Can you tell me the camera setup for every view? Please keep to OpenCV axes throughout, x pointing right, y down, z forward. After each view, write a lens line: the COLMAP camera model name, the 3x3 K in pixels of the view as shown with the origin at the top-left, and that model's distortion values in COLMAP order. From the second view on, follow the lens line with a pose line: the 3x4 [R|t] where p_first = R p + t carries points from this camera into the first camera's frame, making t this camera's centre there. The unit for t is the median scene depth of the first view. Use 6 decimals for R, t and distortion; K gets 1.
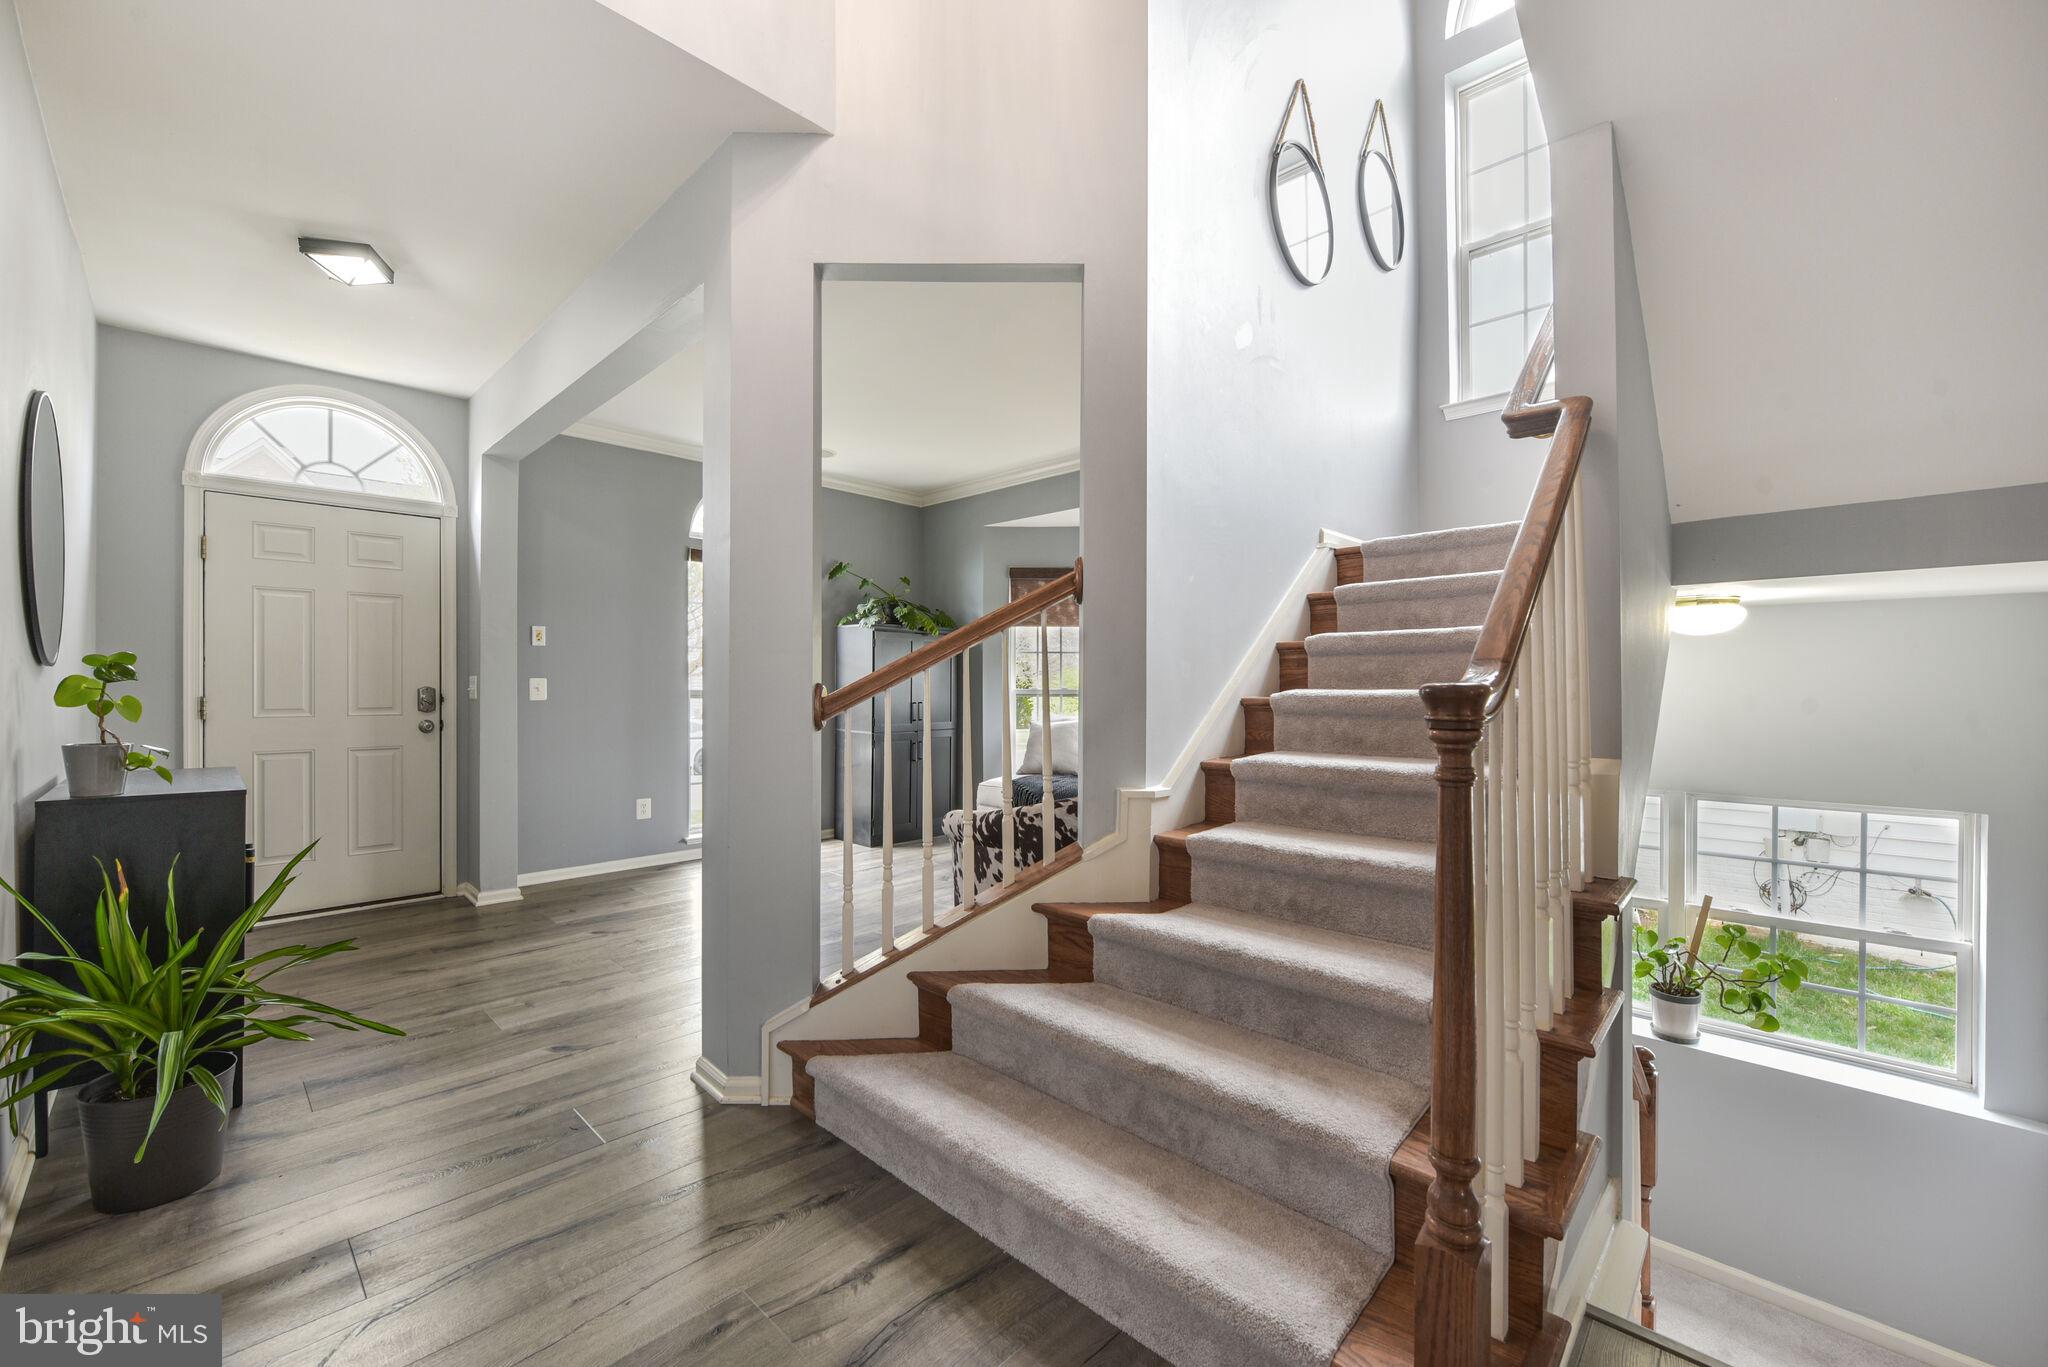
lens RADIAL K [[821.0, 0, 1027.2], [0, 821.0, 687.1], [0, 0, 1]] dist [-0.005344, -0.001433]
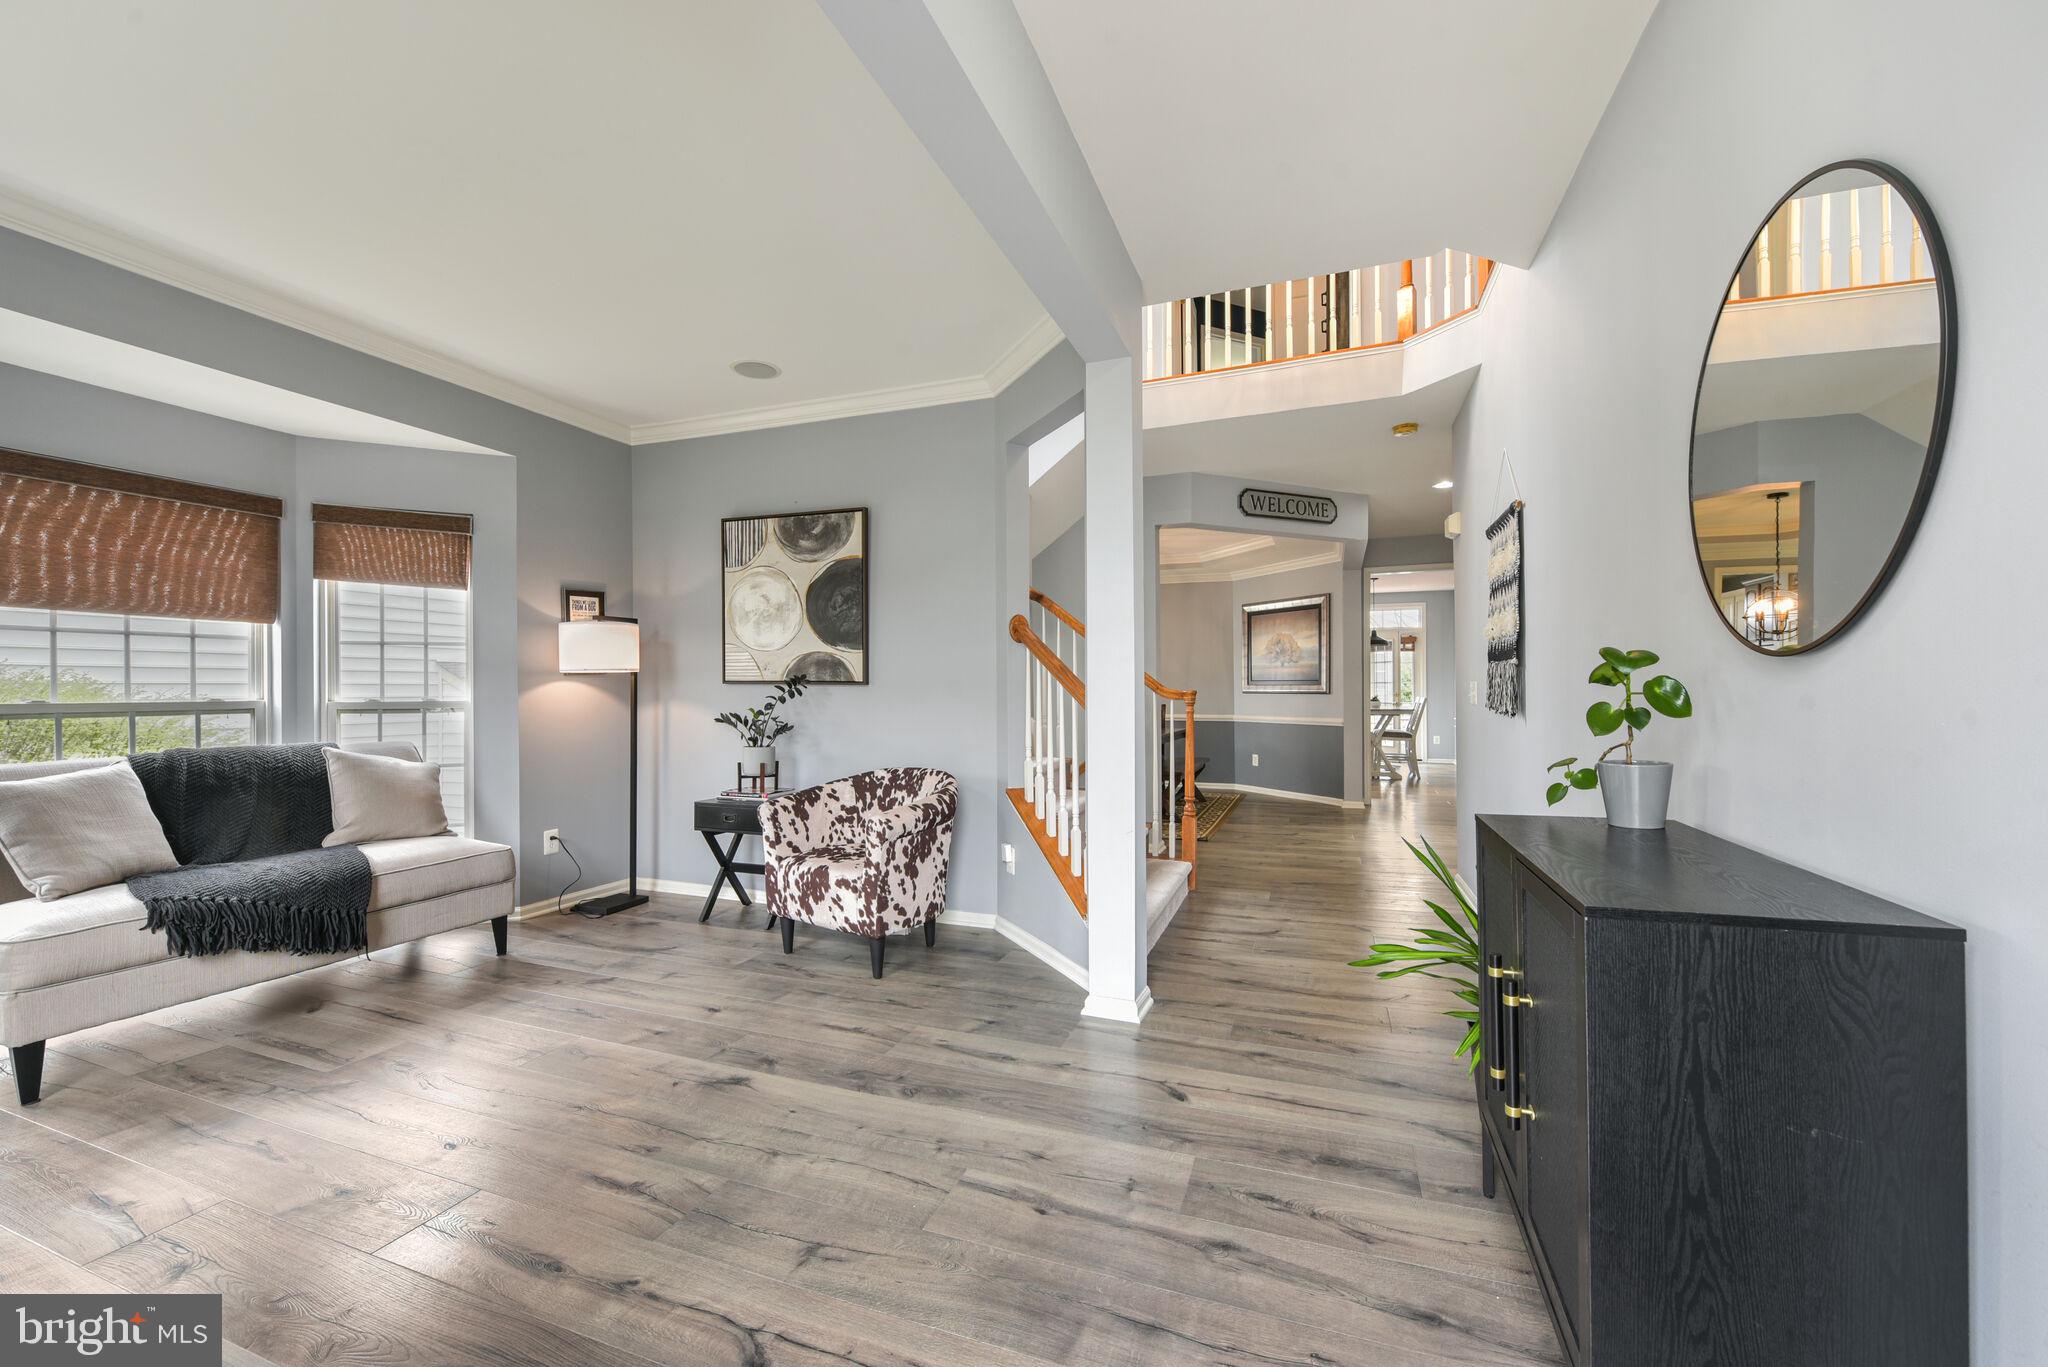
lens RADIAL K [[821.0, 0, 1009.3], [0, 821.0, 691.2], [0, 0, 1]] dist [-0.005344, -0.001433]
pose [[-0.389794, 0.002696, 0.920898, -0.647344], [0.007651, 0.999971, 0.000310, -0.001388], [-0.920870, 0.007167, -0.389804, 0.740357]]
